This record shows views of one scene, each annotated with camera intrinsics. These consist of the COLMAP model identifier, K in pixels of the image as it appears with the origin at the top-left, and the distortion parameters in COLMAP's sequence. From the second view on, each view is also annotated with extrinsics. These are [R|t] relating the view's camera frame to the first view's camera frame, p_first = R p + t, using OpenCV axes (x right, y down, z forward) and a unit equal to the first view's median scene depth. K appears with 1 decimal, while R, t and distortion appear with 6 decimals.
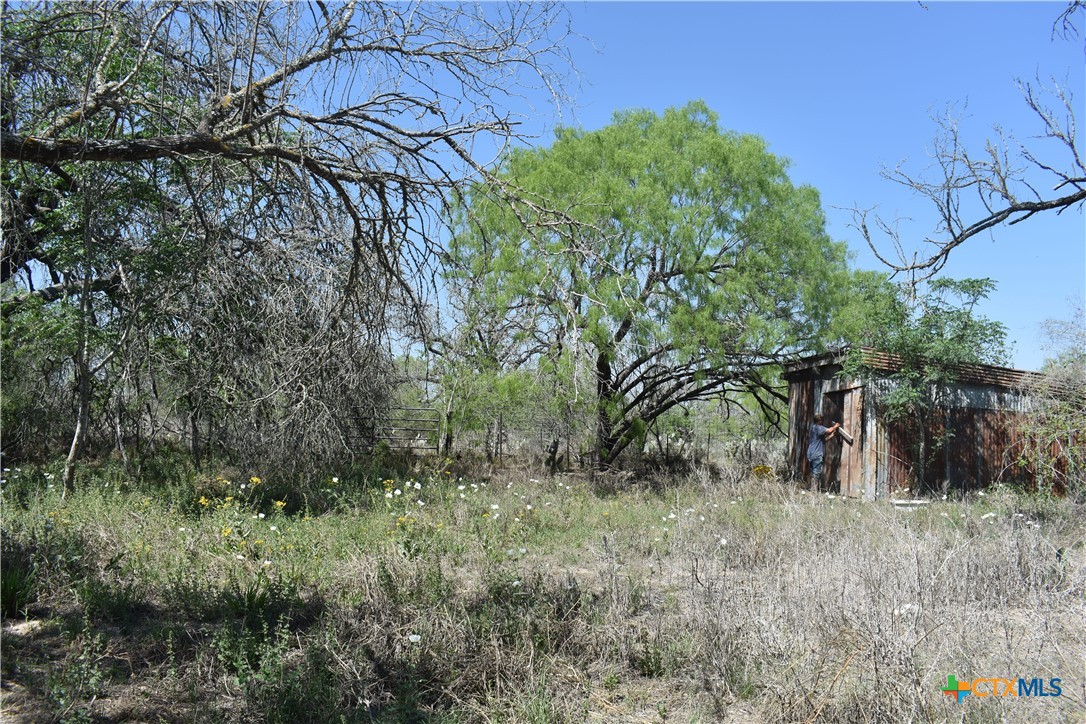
lens RADIAL K [[910.5, 0, 550.3], [0, 910.5, 358.2], [0, 0, 1]] dist [-0.090534, 0.018120]
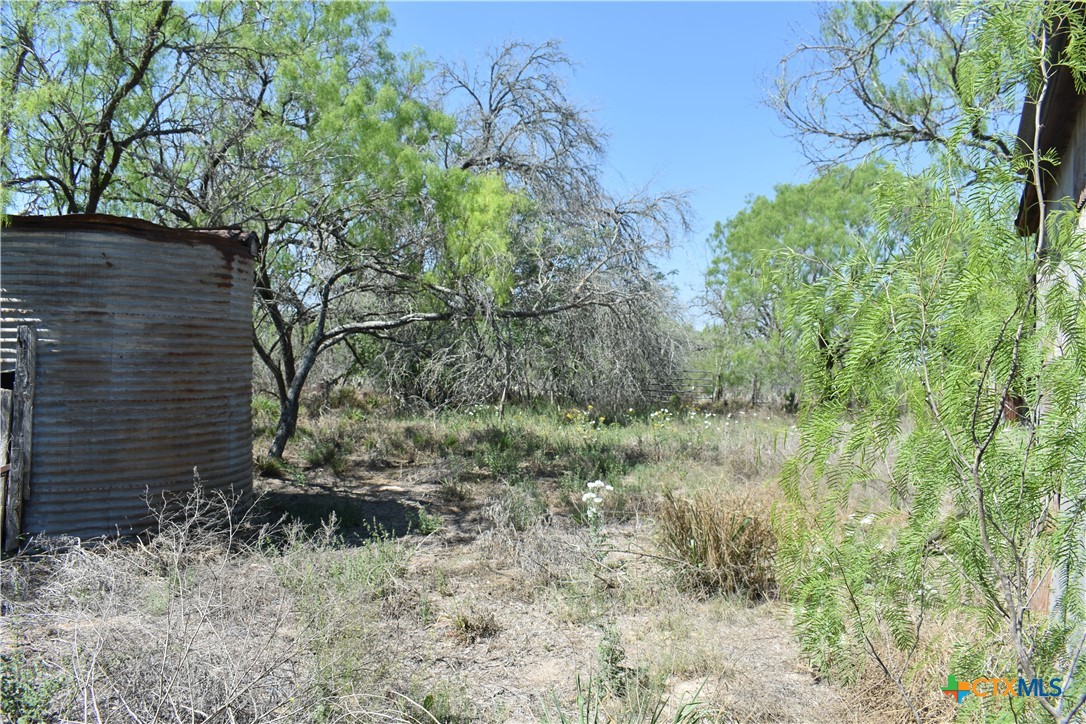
lens RADIAL K [[857.1, 0, 531.7], [0, 857.1, 357.6], [0, 0, 1]] dist [-0.107594, 0.018388]
pose [[0.925199, -0.017881, -0.379060, 0.267210], [0.034134, 0.998761, 0.036202, -0.053531], [0.377943, -0.046433, 0.924664, -0.787780]]
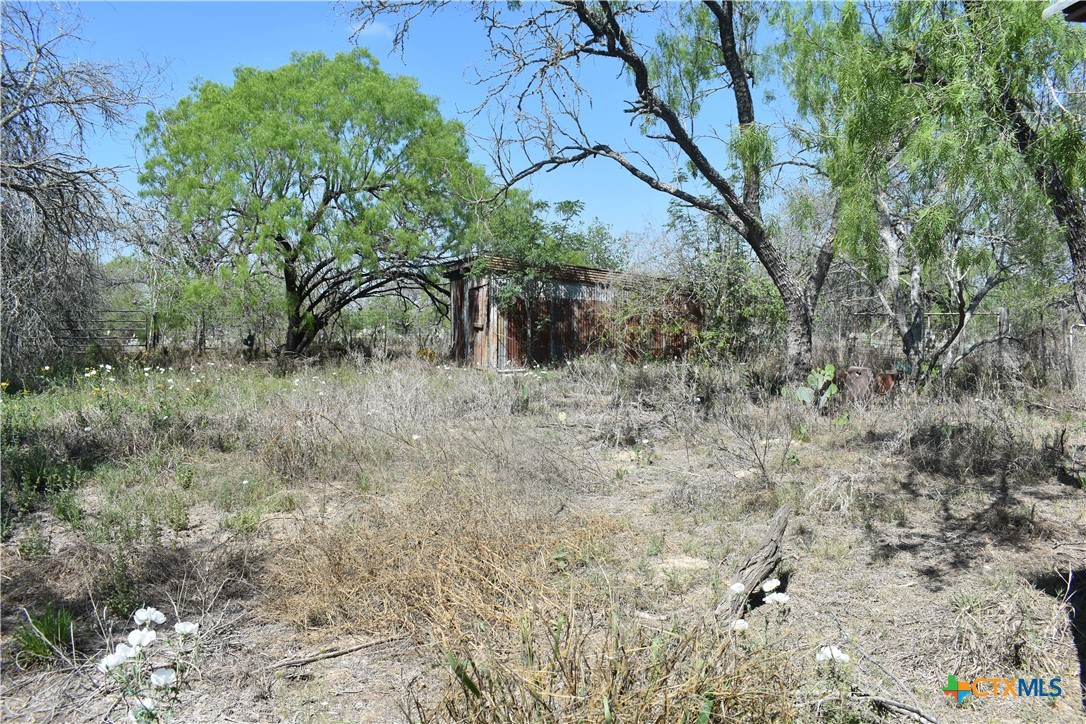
lens RADIAL K [[910.5, 0, 554.3], [0, 910.5, 360.9], [0, 0, 1]] dist [-0.090534, 0.018120]
pose [[0.959768, -0.041800, 0.277666, 0.111191], [0.008038, 0.992542, 0.121635, -0.025914], [-0.280680, -0.114509, 0.952946, -0.424565]]
